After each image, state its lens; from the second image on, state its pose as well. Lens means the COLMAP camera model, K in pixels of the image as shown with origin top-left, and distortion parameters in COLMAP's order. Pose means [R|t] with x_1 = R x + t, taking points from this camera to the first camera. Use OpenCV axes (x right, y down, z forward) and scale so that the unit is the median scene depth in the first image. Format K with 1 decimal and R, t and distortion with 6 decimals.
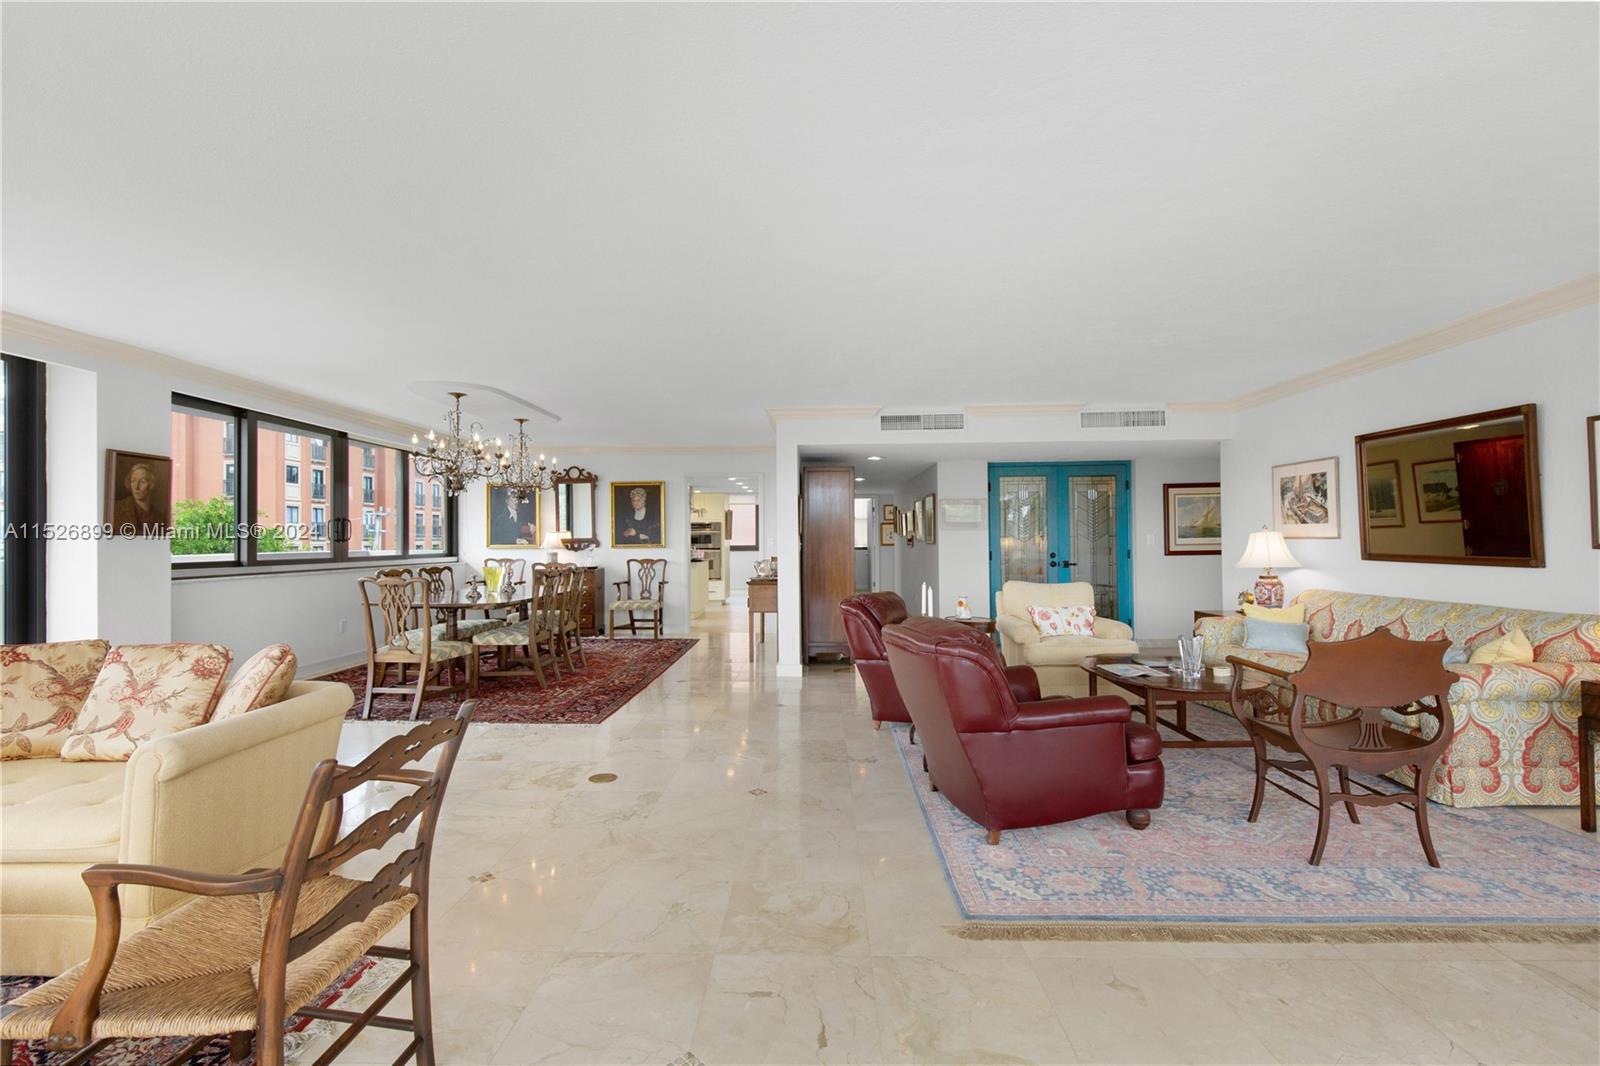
lens RADIAL K [[708.7, 0, 800.0], [0, 708.7, 533.0], [0, 0, 1]] dist [0.002036, 0.000260]
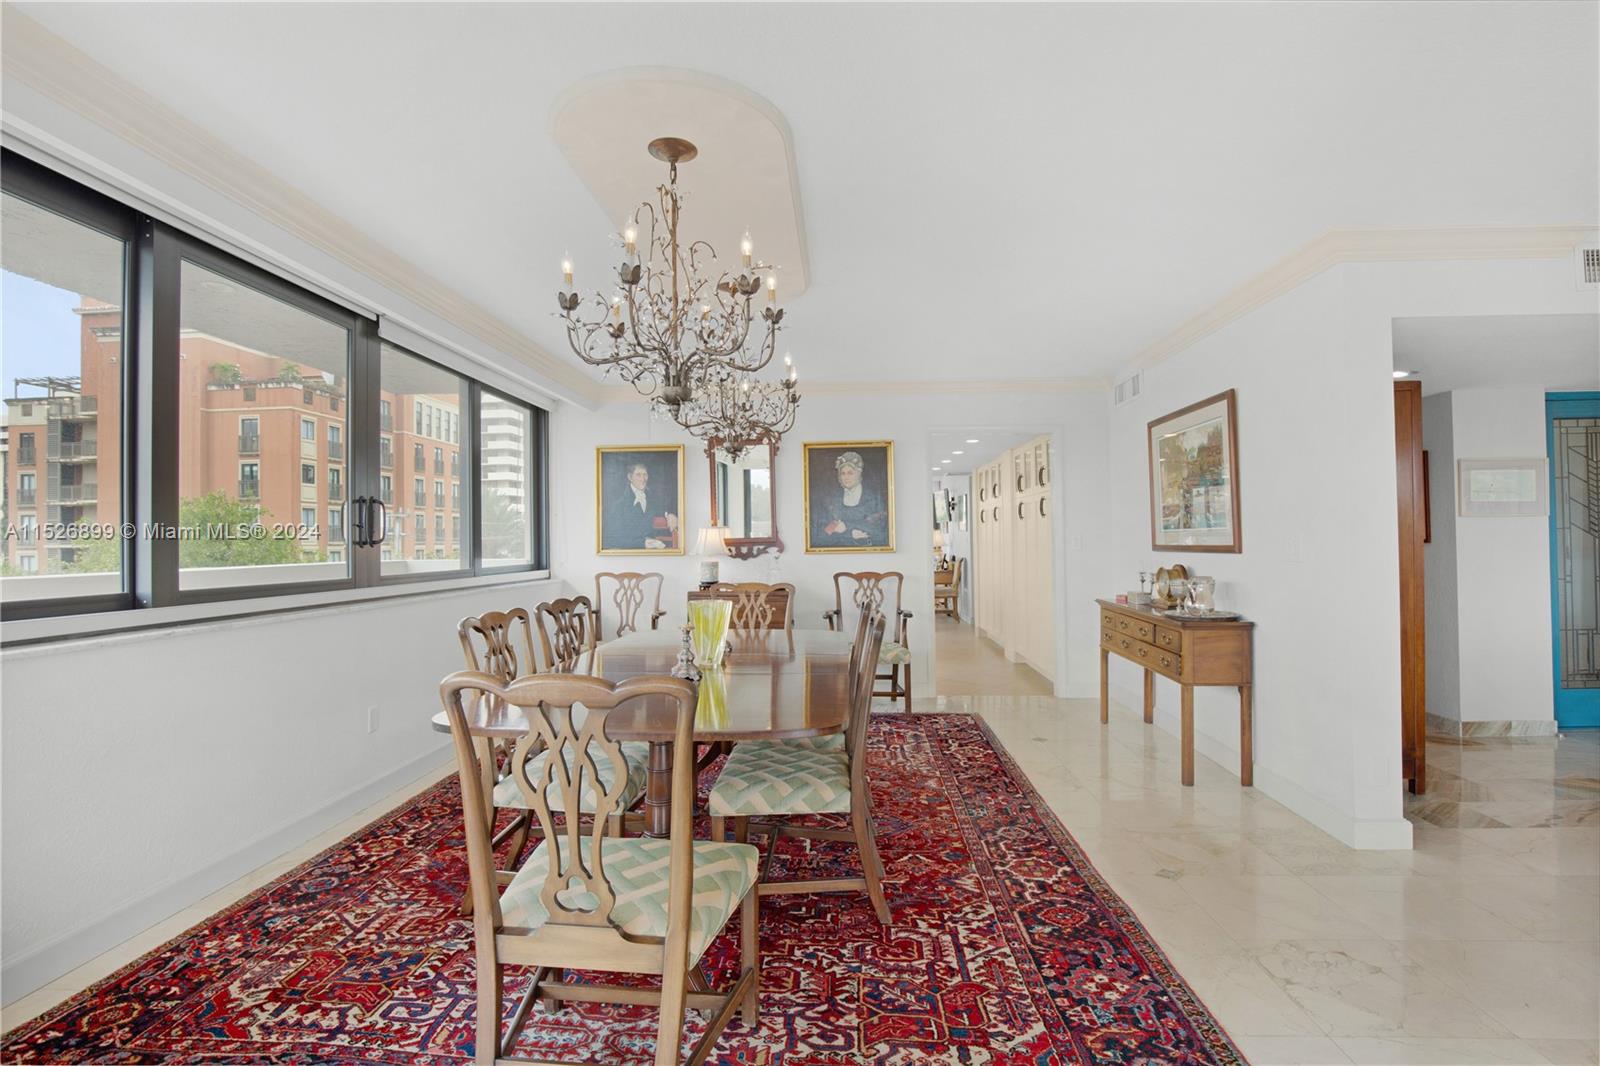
lens RADIAL K [[752.8, 0, 795.5], [0, 752.8, 531.0], [0, 0, 1]] dist [-0.016236, 0.006309]
pose [[0.998928, -0.006489, -0.045839, -0.246890], [0.006303, 0.999971, -0.004204, 0.004810], [0.045865, 0.003911, 0.998940, 0.373294]]
